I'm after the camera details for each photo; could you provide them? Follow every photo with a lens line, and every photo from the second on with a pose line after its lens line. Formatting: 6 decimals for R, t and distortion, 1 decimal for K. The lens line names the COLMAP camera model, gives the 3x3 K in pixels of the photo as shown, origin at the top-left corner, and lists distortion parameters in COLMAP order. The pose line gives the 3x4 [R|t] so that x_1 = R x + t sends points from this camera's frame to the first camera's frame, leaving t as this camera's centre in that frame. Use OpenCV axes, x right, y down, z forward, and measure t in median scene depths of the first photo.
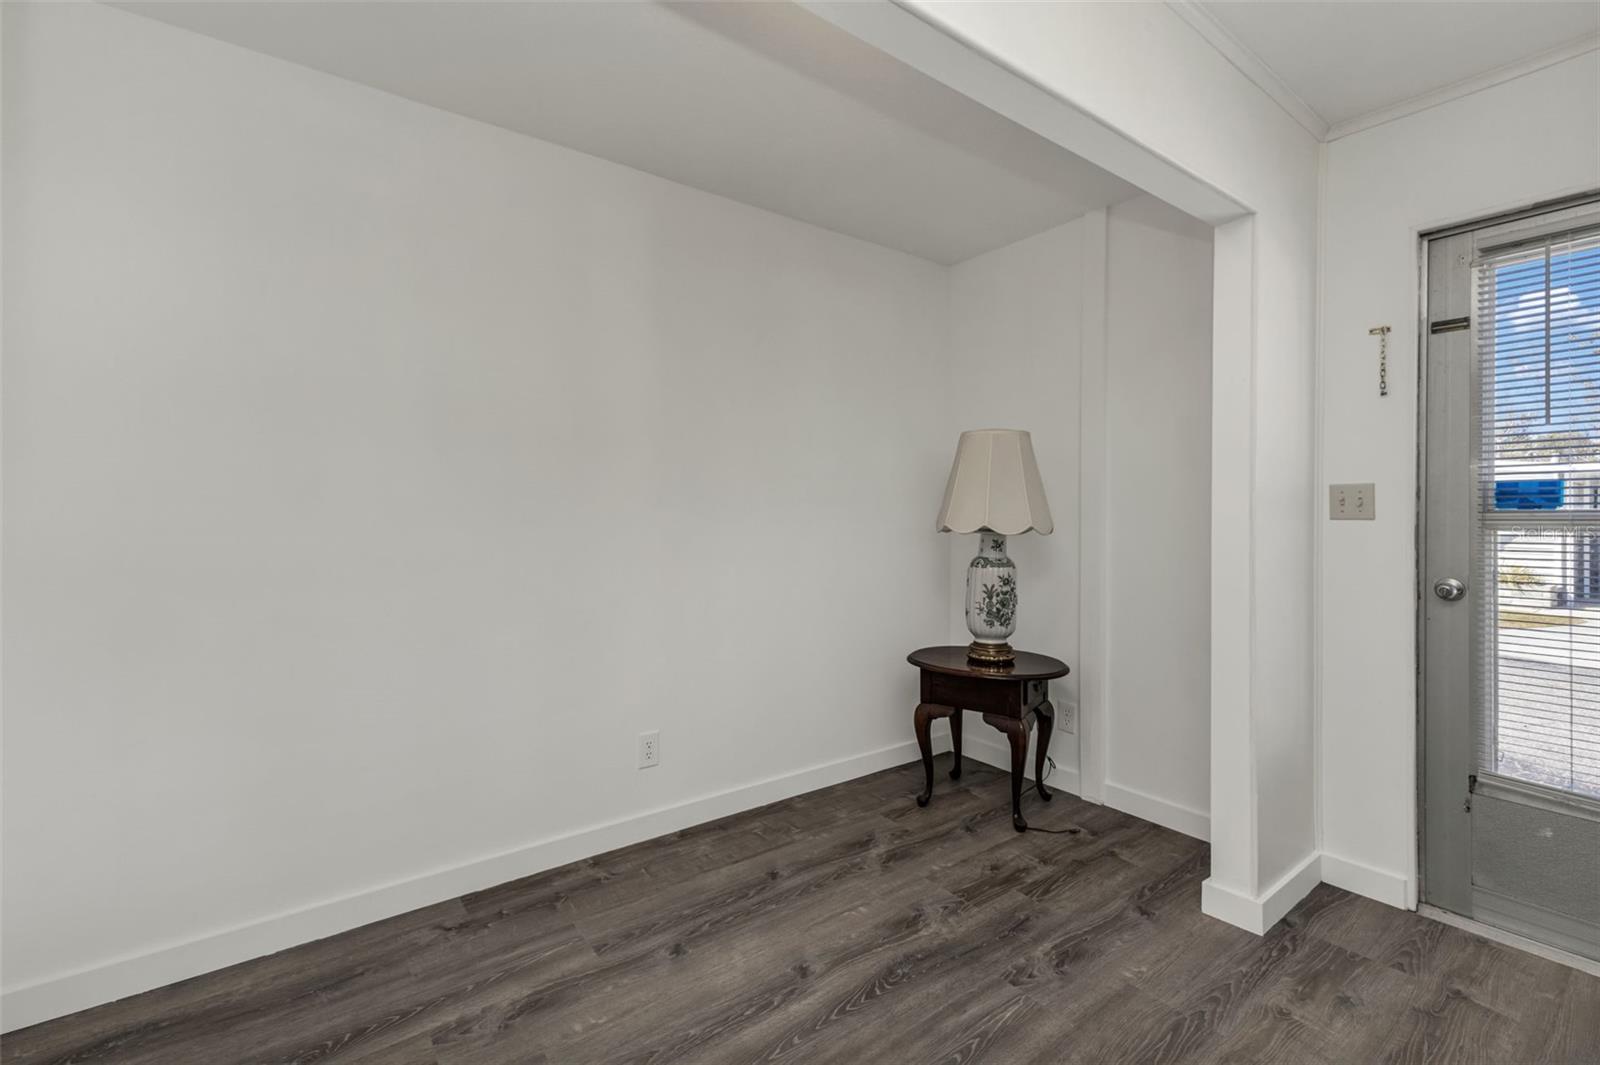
lens RADIAL K [[703.3, 0, 796.2], [0, 703.3, 508.5], [0, 0, 1]] dist [0.013459, -0.004404]
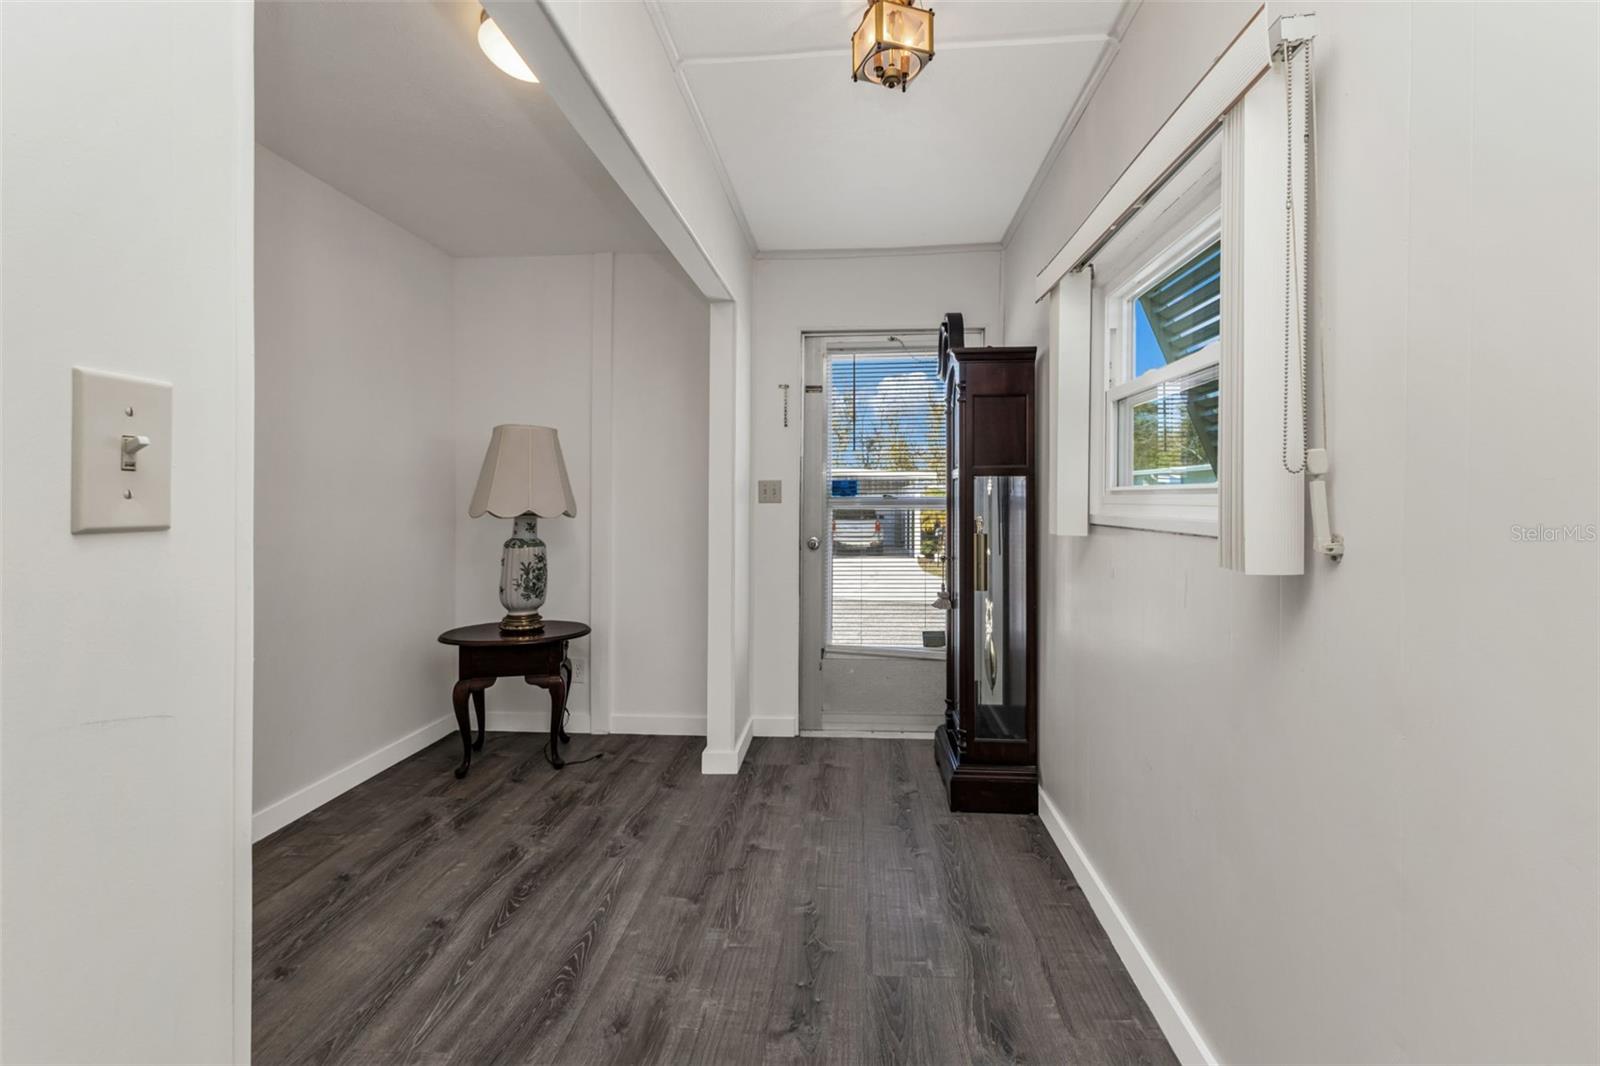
lens RADIAL K [[703.3, 0, 822.3], [0, 703.3, 500.3], [0, 0, 1]] dist [0.013459, -0.004404]
pose [[0.646881, -0.002391, 0.762587, -0.357305], [-0.003268, 0.999977, 0.005907, 0.000966], [-0.762584, -0.006313, 0.646858, -0.114928]]
